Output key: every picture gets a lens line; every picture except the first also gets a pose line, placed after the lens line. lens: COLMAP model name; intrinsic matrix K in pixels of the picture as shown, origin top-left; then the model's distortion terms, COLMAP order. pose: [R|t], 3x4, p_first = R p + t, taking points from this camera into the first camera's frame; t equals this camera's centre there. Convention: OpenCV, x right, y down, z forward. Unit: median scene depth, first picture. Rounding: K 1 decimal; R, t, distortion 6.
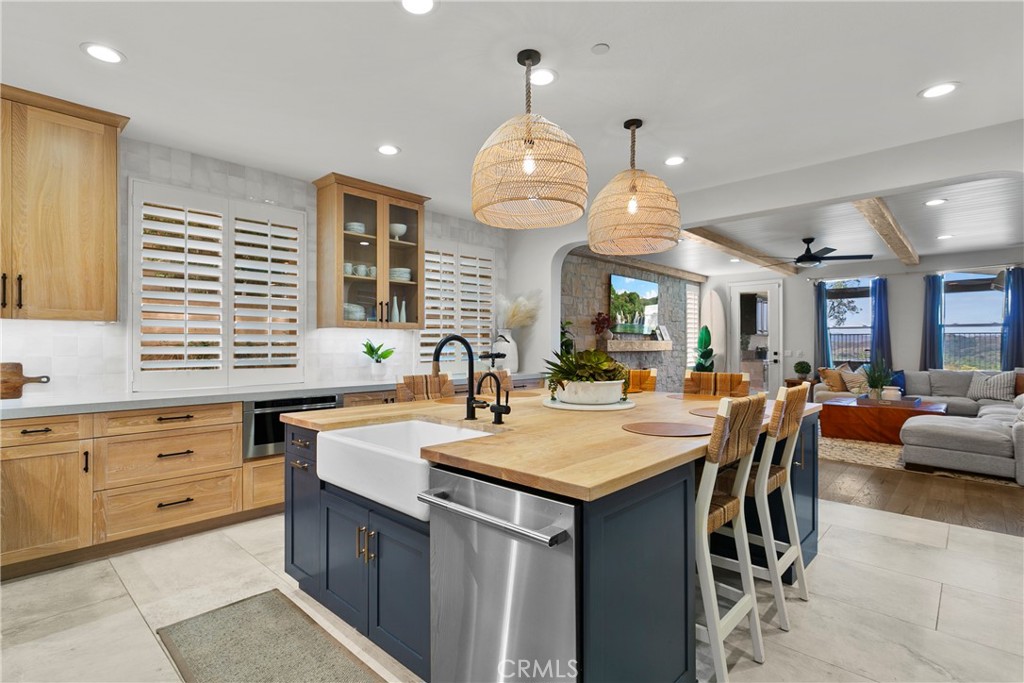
lens RADIAL K [[492.3, 0, 509.6], [0, 492.3, 341.6], [0, 0, 1]] dist [0.003040, -0.000662]
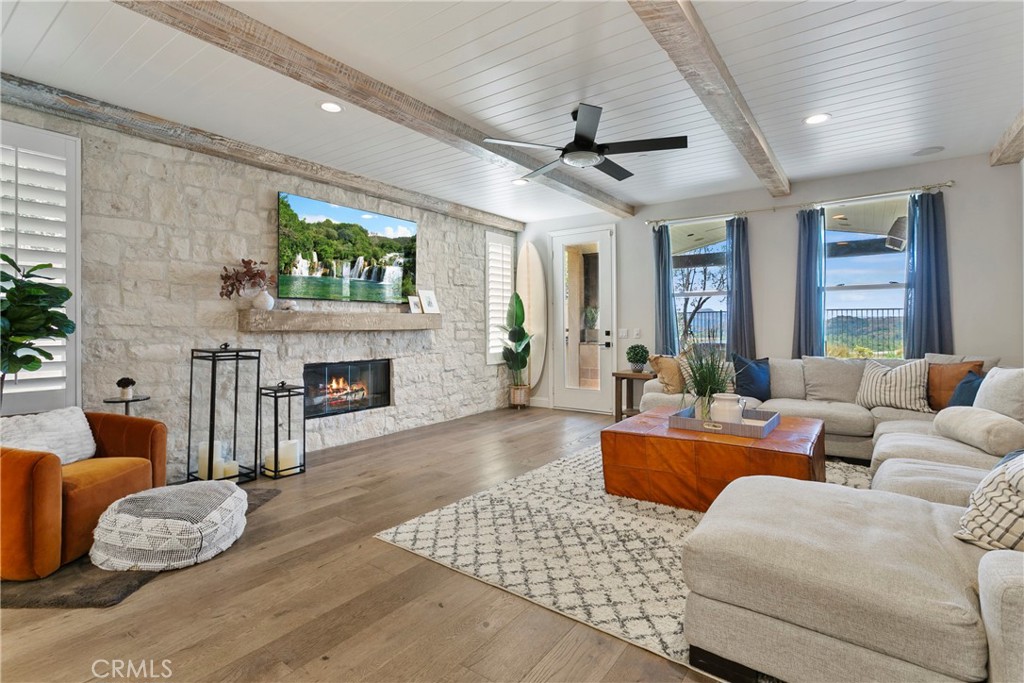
lens RADIAL K [[492.4, 0, 515.3], [0, 492.4, 322.0], [0, 0, 1]] dist [-0.004668, 0.000242]
pose [[0.991079, -0.002297, 0.133255, 0.353100], [0.002685, 0.999993, -0.002731, 0.011017], [-0.133247, 0.003064, 0.991078, 0.374120]]
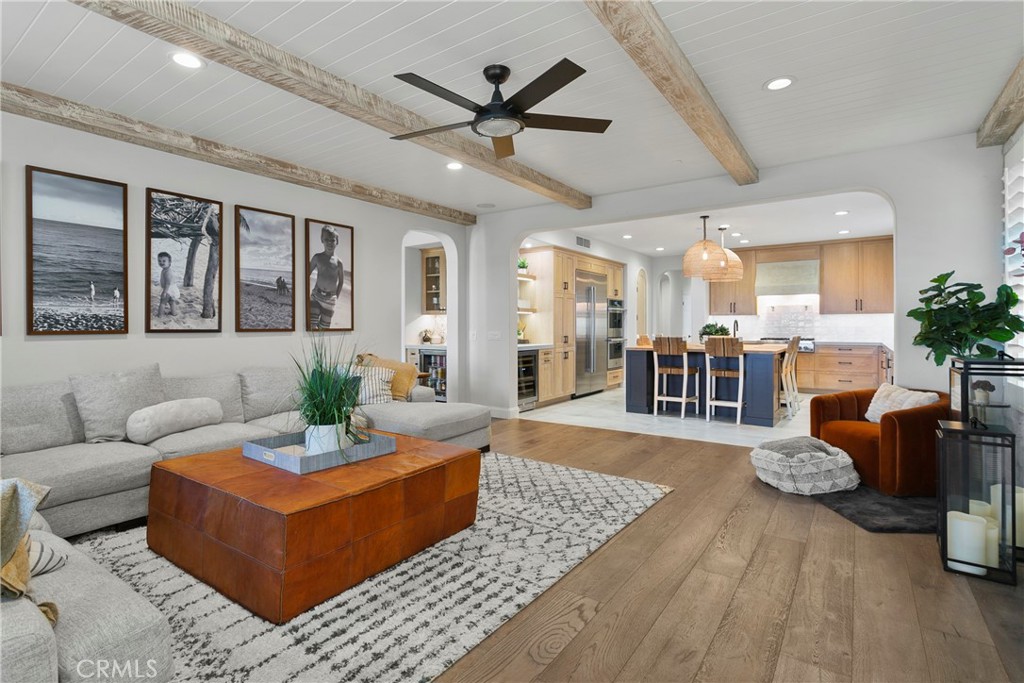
lens RADIAL K [[492.4, 0, 513.3], [0, 492.4, 333.8], [0, 0, 1]] dist [-0.004668, 0.000242]
pose [[-0.989643, 0.004697, -0.143475, 0.479310], [0.003559, 0.999960, 0.008189, 0.013337], [0.143508, 0.007593, -0.989620, 0.998126]]
